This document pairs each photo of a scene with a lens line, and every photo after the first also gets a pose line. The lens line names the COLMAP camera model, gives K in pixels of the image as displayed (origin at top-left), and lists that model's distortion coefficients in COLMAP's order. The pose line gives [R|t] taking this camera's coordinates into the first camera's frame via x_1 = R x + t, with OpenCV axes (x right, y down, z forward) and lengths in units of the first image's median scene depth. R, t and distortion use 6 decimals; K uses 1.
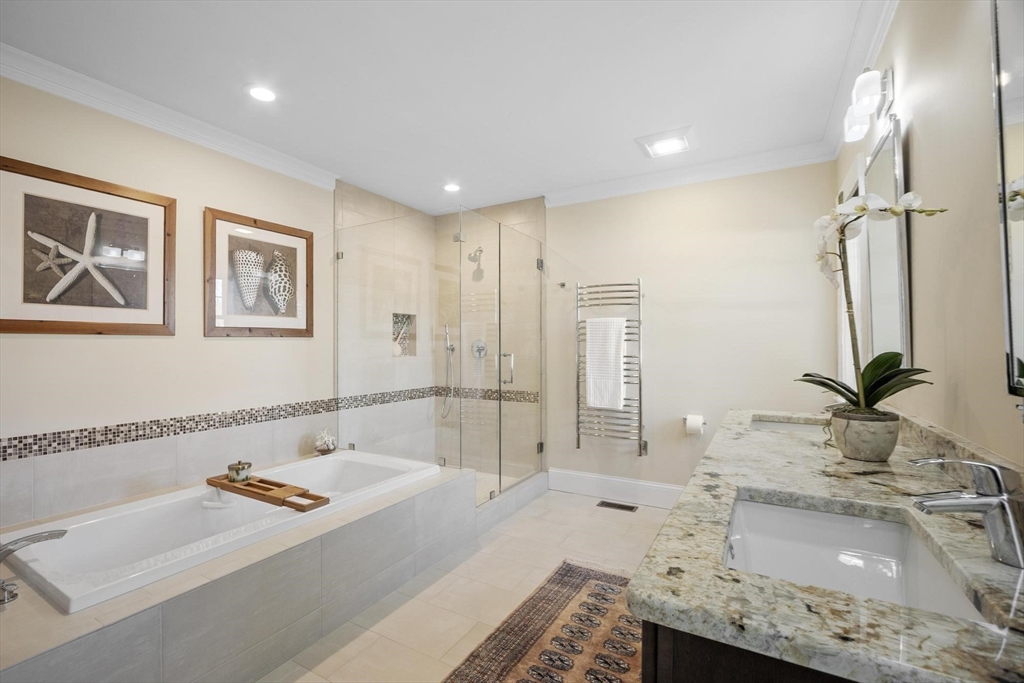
lens RADIAL K [[456.5, 0, 508.9], [0, 456.5, 339.8], [0, 0, 1]] dist [-0.014190, 0.000397]
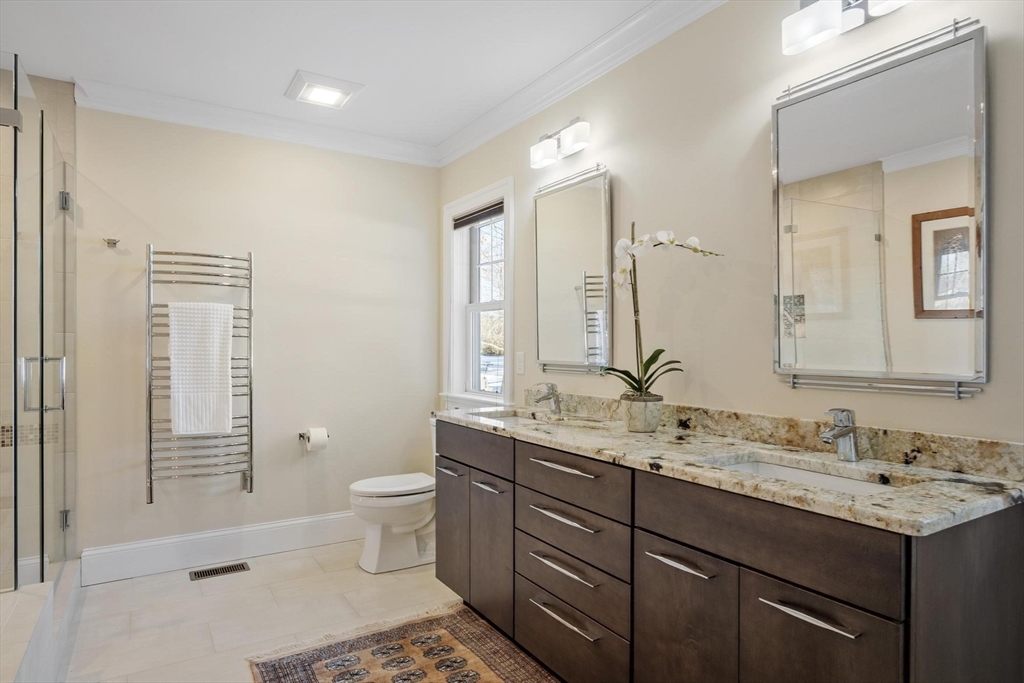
lens RADIAL K [[548.1, 0, 511.4], [0, 548.1, 344.1], [0, 0, 1]] dist [0.001797, 0.001852]
pose [[0.504751, 0.008043, 0.863228, -0.266336], [-0.016885, 0.999857, 0.000557, 0.006051], [-0.863100, -0.014857, 0.504815, 0.183655]]
